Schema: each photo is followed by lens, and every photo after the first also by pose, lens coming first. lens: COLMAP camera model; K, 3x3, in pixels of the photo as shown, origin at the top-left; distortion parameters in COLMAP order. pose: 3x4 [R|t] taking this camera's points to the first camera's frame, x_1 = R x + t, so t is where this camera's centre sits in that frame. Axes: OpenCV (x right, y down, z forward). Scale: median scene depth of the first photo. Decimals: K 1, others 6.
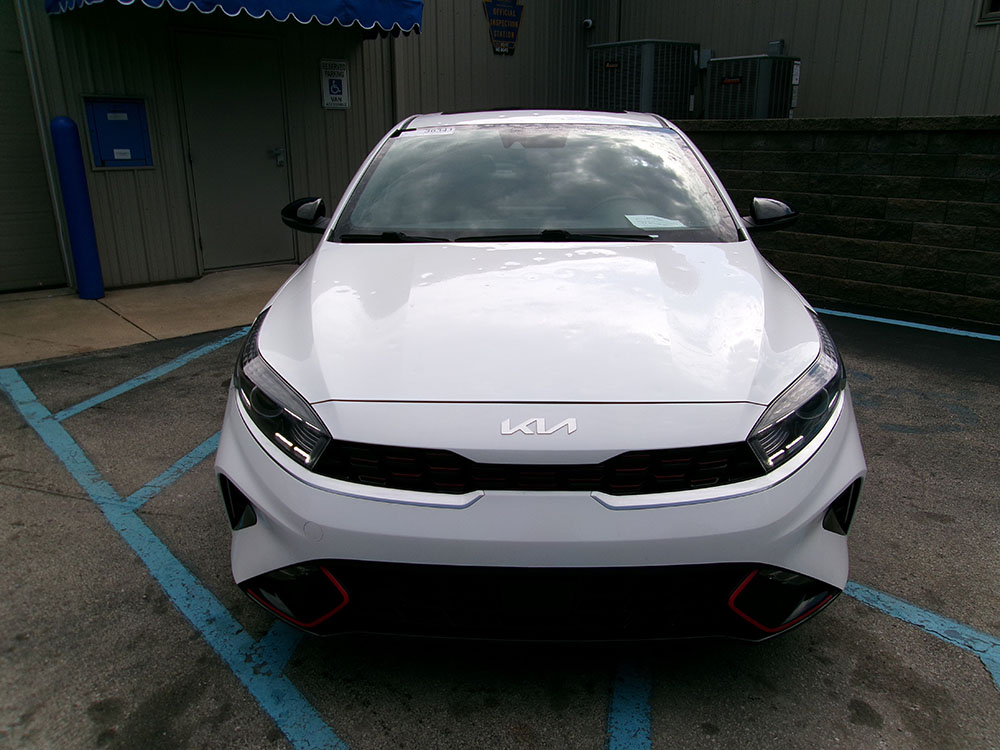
lens RADIAL K [[774.5, 0, 506.0], [0, 774.5, 377.8], [0, 0, 1]] dist [-0.033235, 0.065418]
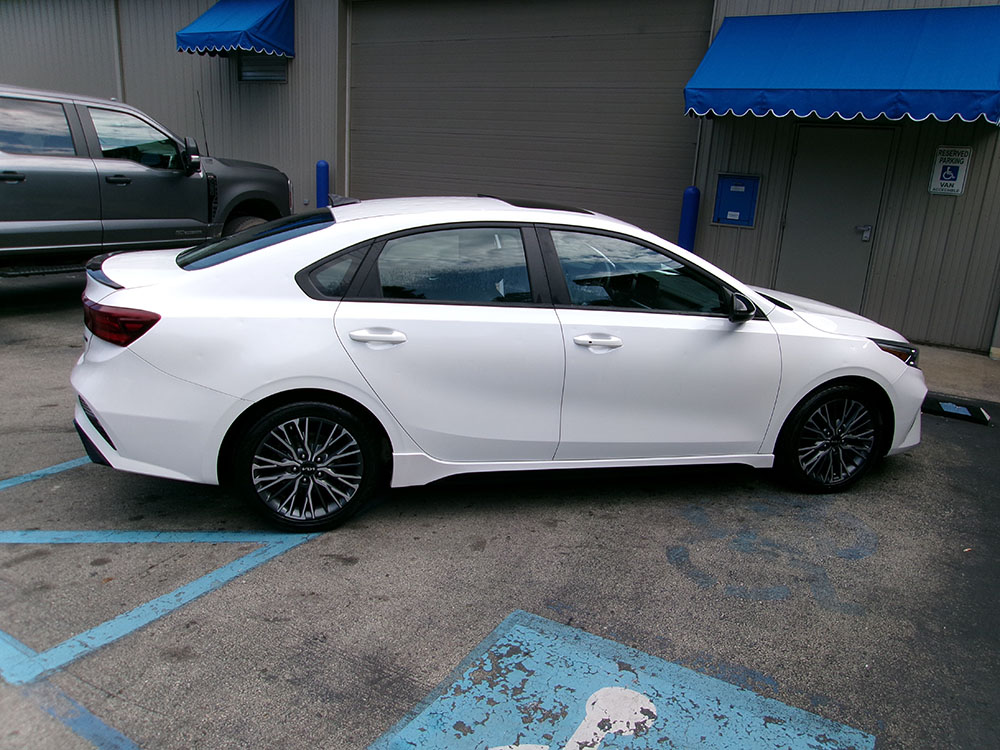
lens RADIAL K [[779.0, 0, 504.3], [0, 779.0, 375.6], [0, 0, 1]] dist [-0.035046, 0.064632]
pose [[0.295054, 0.281855, -0.912963, 0.605930], [-0.346069, 0.922150, 0.172848, -0.110815], [0.890606, 0.264949, 0.369625, 0.187133]]
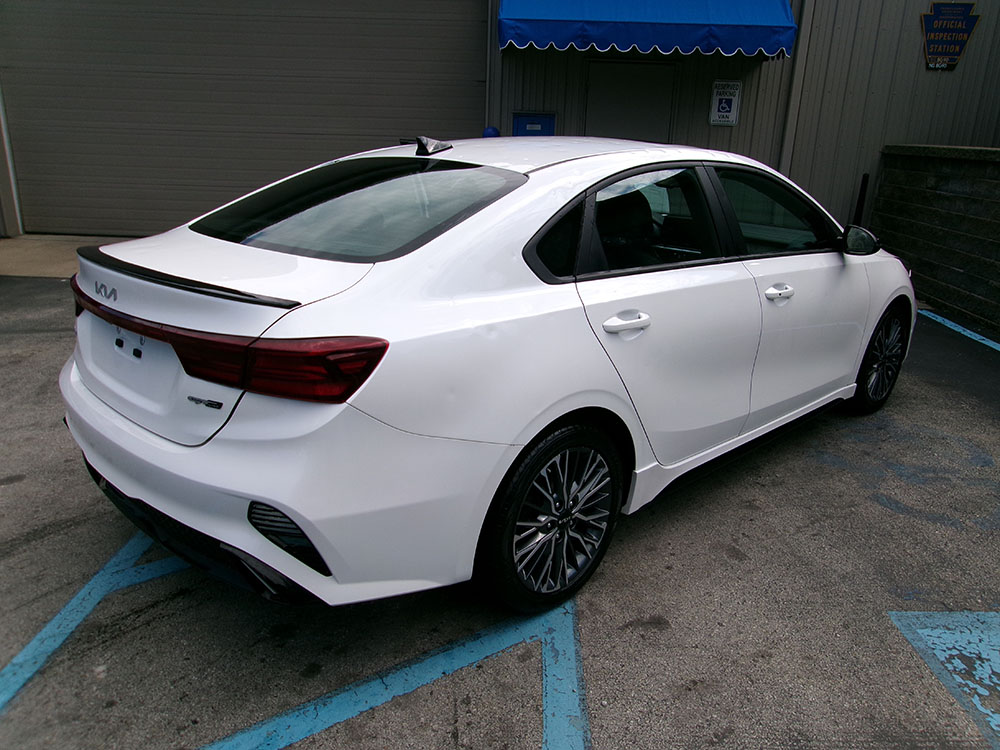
lens RADIAL K [[777.3, 0, 505.6], [0, 777.3, 374.1], [0, 0, 1]] dist [0.003134, -0.001254]
pose [[0.731107, 0.233969, -0.640891, 0.350824], [-0.239968, 0.967523, 0.079464, -0.022050], [0.638669, 0.095696, 0.763508, -0.003514]]
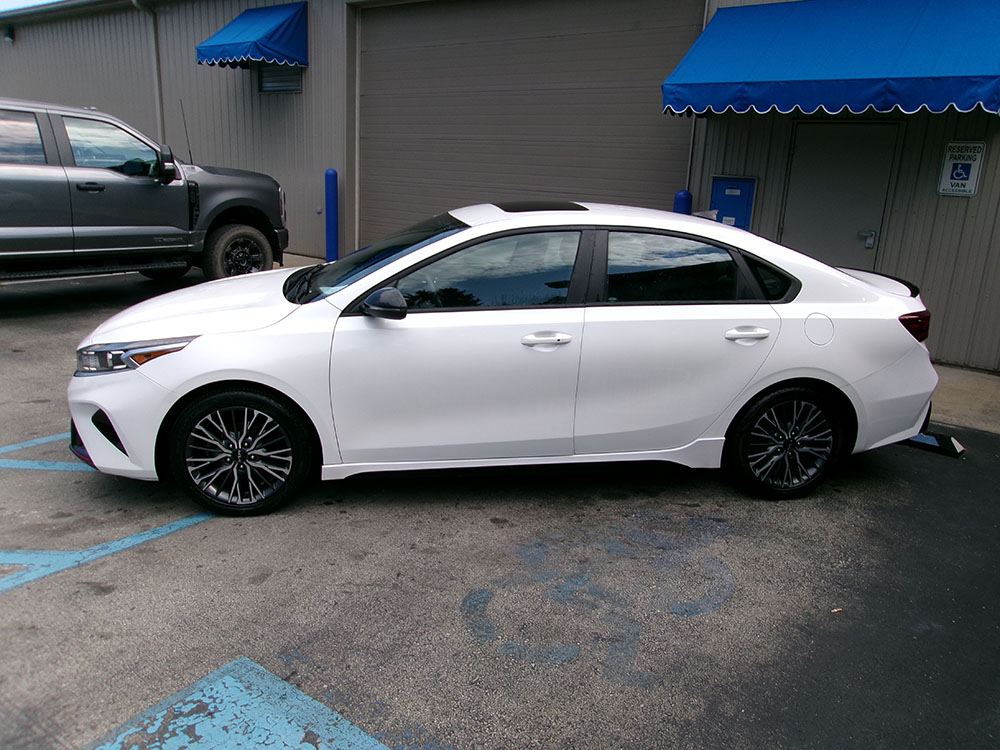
lens RADIAL K [[774.5, 0, 506.0], [0, 774.5, 377.8], [0, 0, 1]] dist [-0.033235, 0.065418]
pose [[0.185665, 0.277051, -0.942746, 0.594117], [-0.342912, 0.917378, 0.202063, -0.160764], [0.920837, 0.285763, 0.265329, 0.351993]]
